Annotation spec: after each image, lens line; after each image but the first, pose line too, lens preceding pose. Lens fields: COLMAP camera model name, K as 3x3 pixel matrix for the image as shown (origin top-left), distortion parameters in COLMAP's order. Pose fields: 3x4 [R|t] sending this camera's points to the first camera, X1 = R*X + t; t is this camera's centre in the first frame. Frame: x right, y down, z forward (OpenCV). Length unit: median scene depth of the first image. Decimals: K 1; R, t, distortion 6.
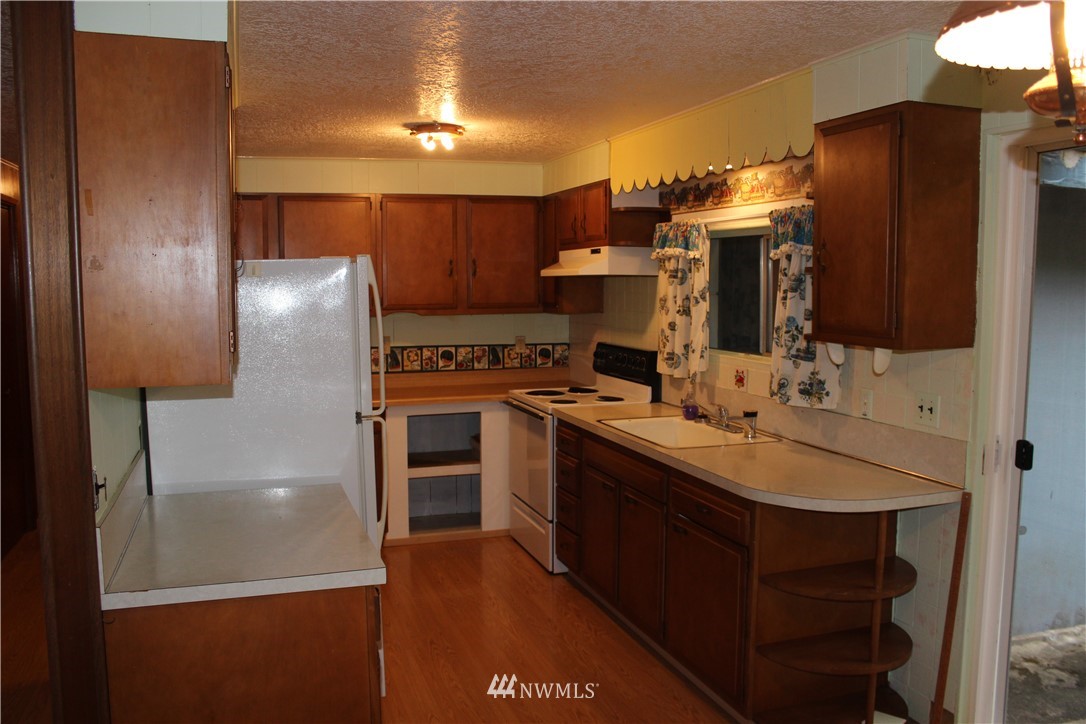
lens RADIAL K [[900.9, 0, 543.0], [0, 900.9, 362.0], [0, 0, 1]] dist [-0.175480, 0.150726]
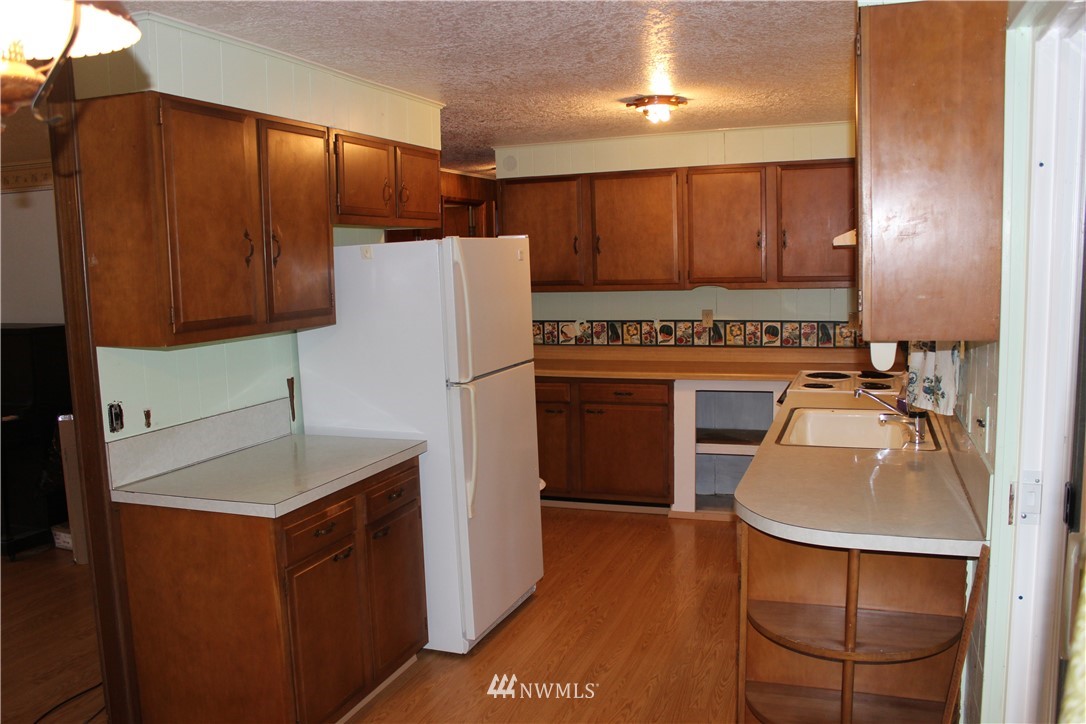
lens RADIAL K [[900.9, 0, 543.0], [0, 900.9, 362.0], [0, 0, 1]] dist [-0.175480, 0.150726]
pose [[0.777833, 0.052107, -0.626307, 0.337008], [-0.030832, 0.998521, 0.044782, -0.010370], [0.627714, -0.015522, 0.778289, 0.122000]]
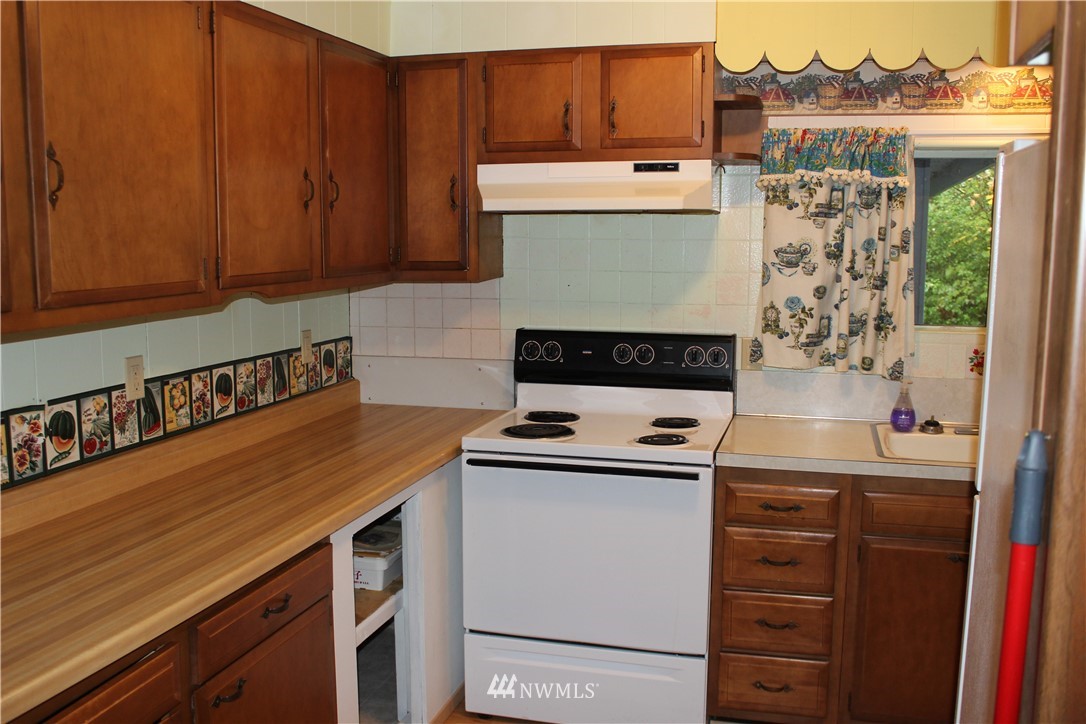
lens RADIAL K [[1023.0, 0, 543.0], [0, 1023.0, 362.0], [0, 0, 1]] dist [-0.099534, 0.021857]
pose [[0.562728, -0.103421, 0.820147, -0.487160], [0.072400, 0.994496, 0.075730, -0.051558], [-0.823465, 0.016764, 0.567119, 0.651405]]
